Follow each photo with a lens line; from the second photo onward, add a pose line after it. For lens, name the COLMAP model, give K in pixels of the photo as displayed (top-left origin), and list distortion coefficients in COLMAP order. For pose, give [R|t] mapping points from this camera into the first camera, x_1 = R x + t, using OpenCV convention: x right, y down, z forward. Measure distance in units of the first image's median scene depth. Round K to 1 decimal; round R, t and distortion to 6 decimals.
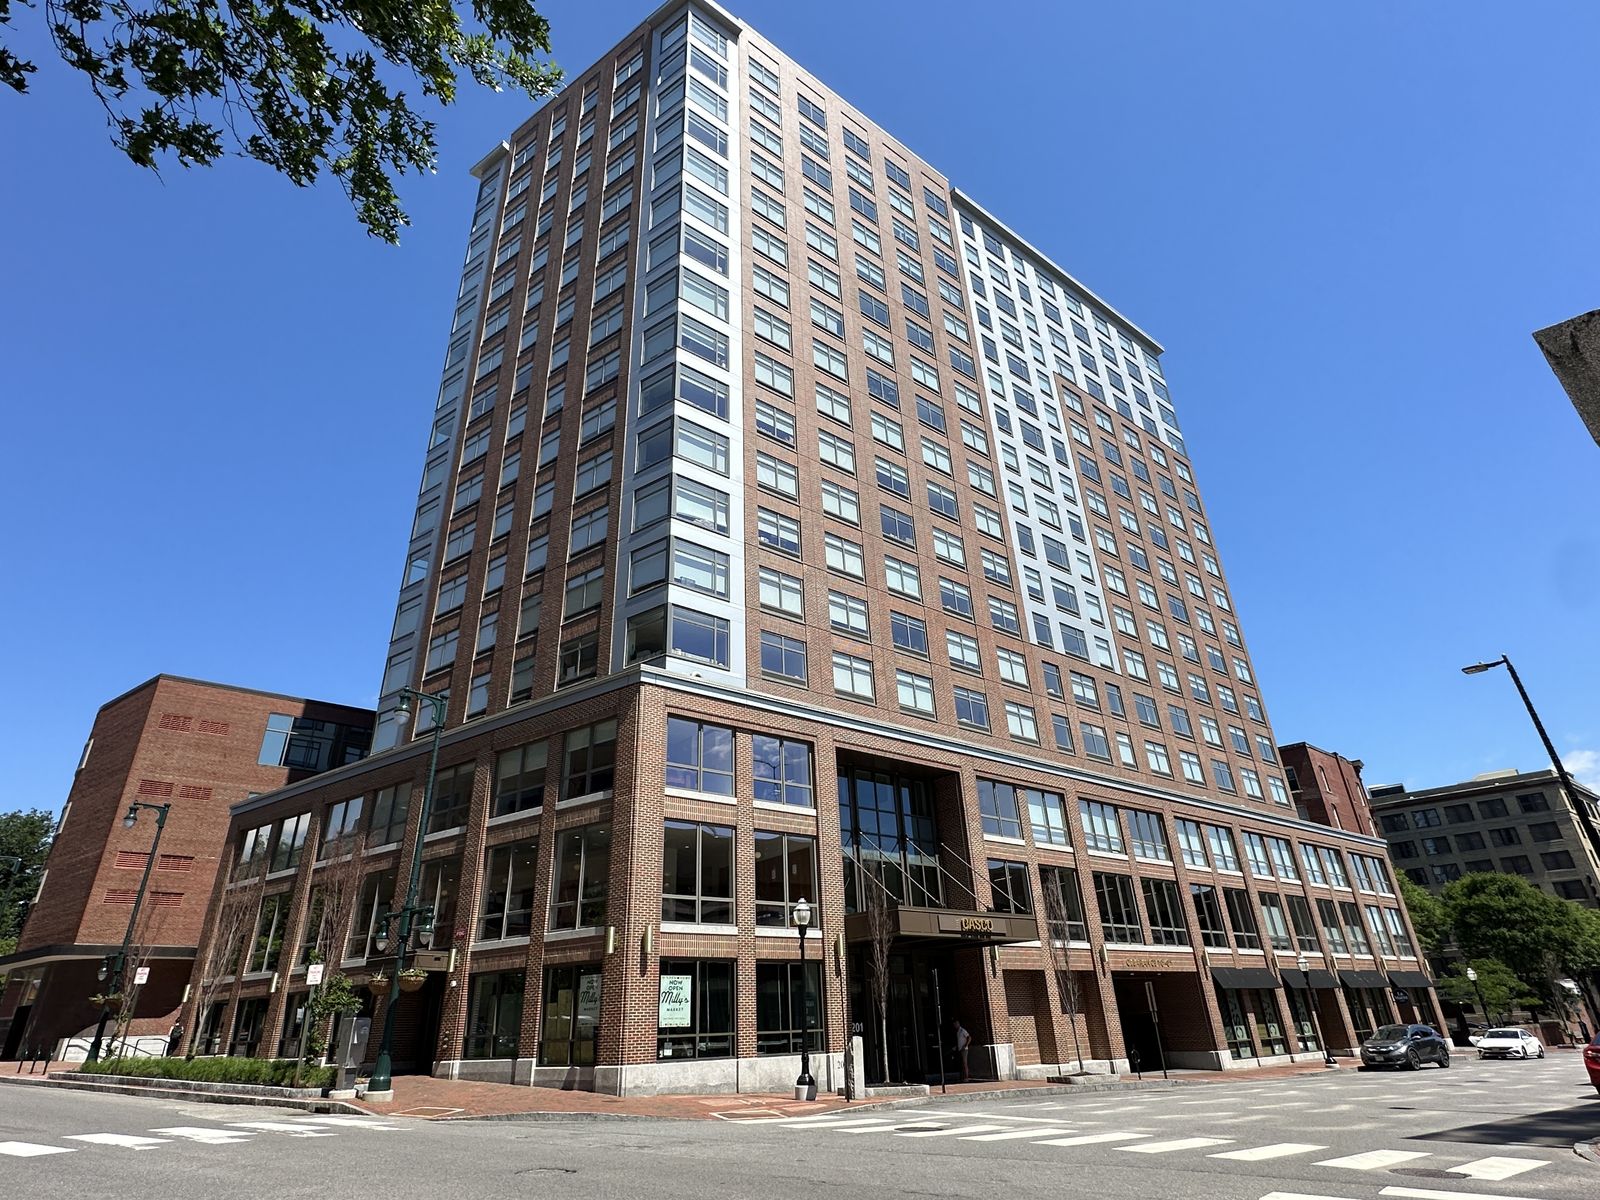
lens RADIAL K [[851.8, 0, 797.5], [0, 851.8, 601.2], [0, 0, 1]] dist [-0.001142, 0.001249]
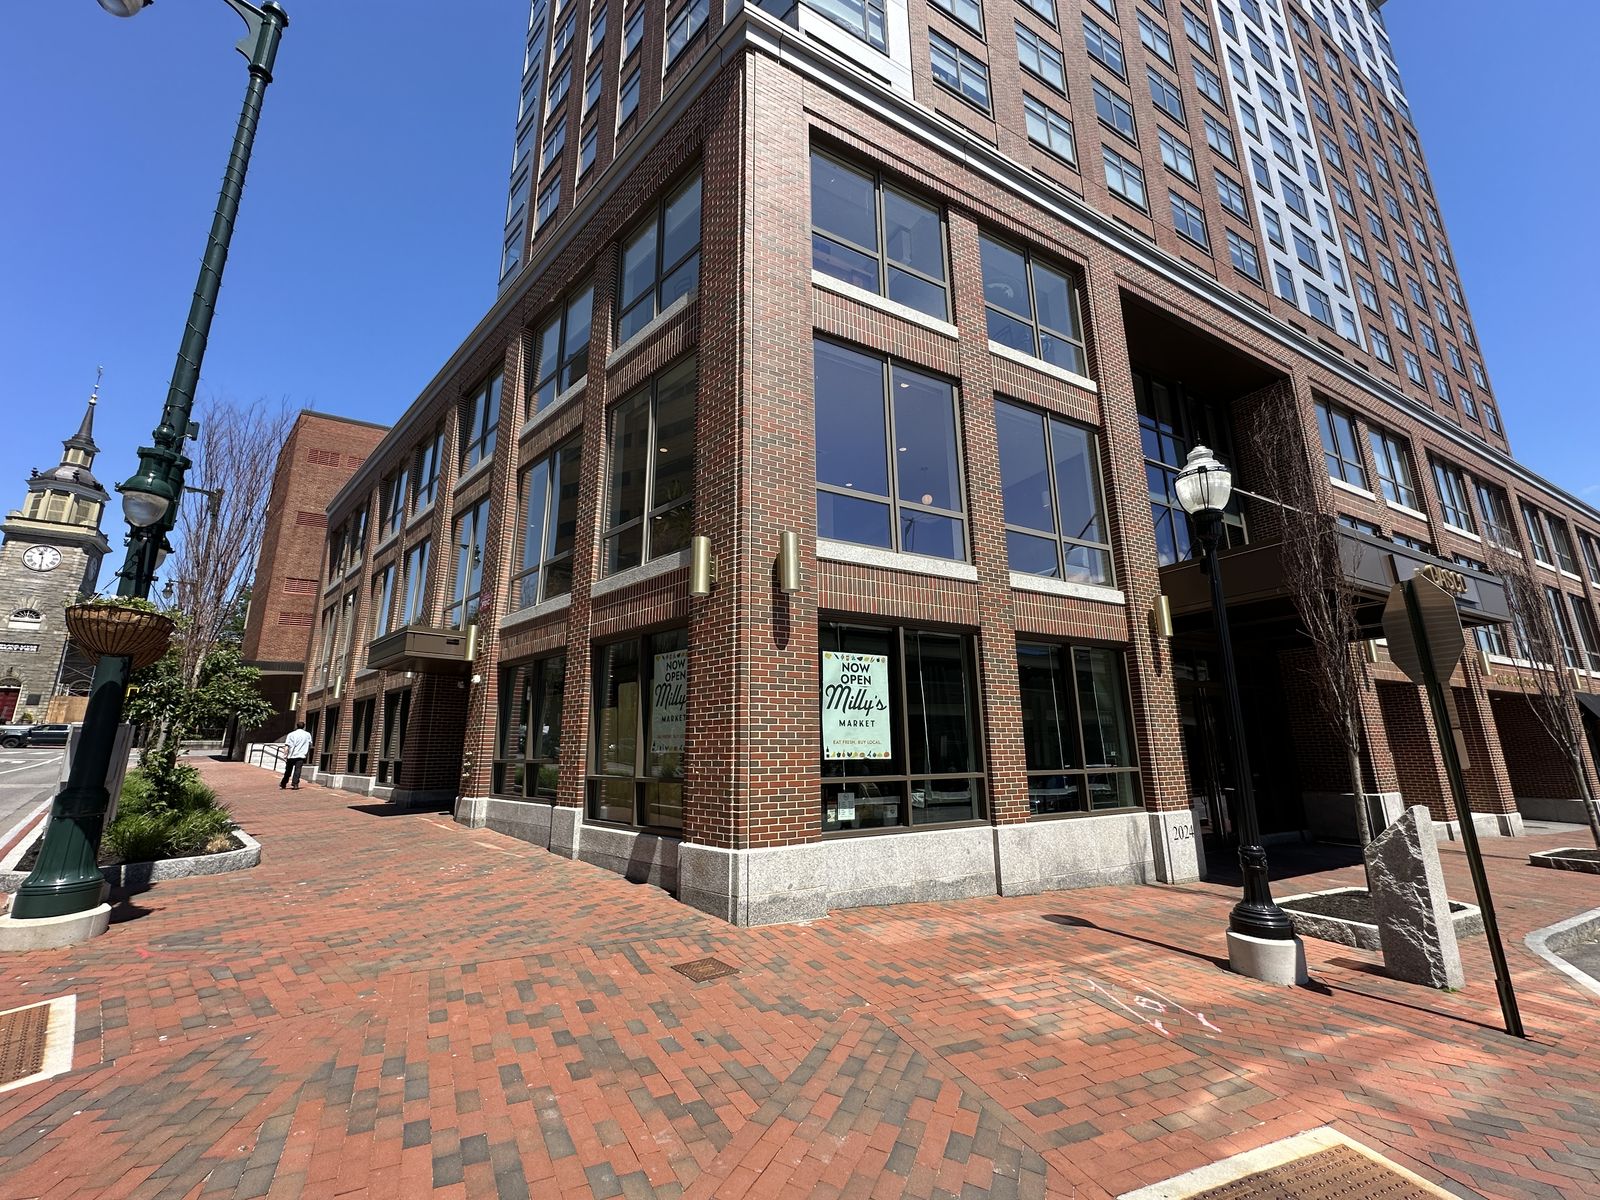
lens RADIAL K [[641.8, 0, 801.8], [0, 641.8, 600.2], [0, 0, 1]] dist [0.000072, -0.000135]
pose [[0.987454, -0.010774, -0.157540, -0.115761], [0.048083, 0.970806, 0.234995, 0.328684], [0.150409, -0.239622, 0.959145, 0.672830]]
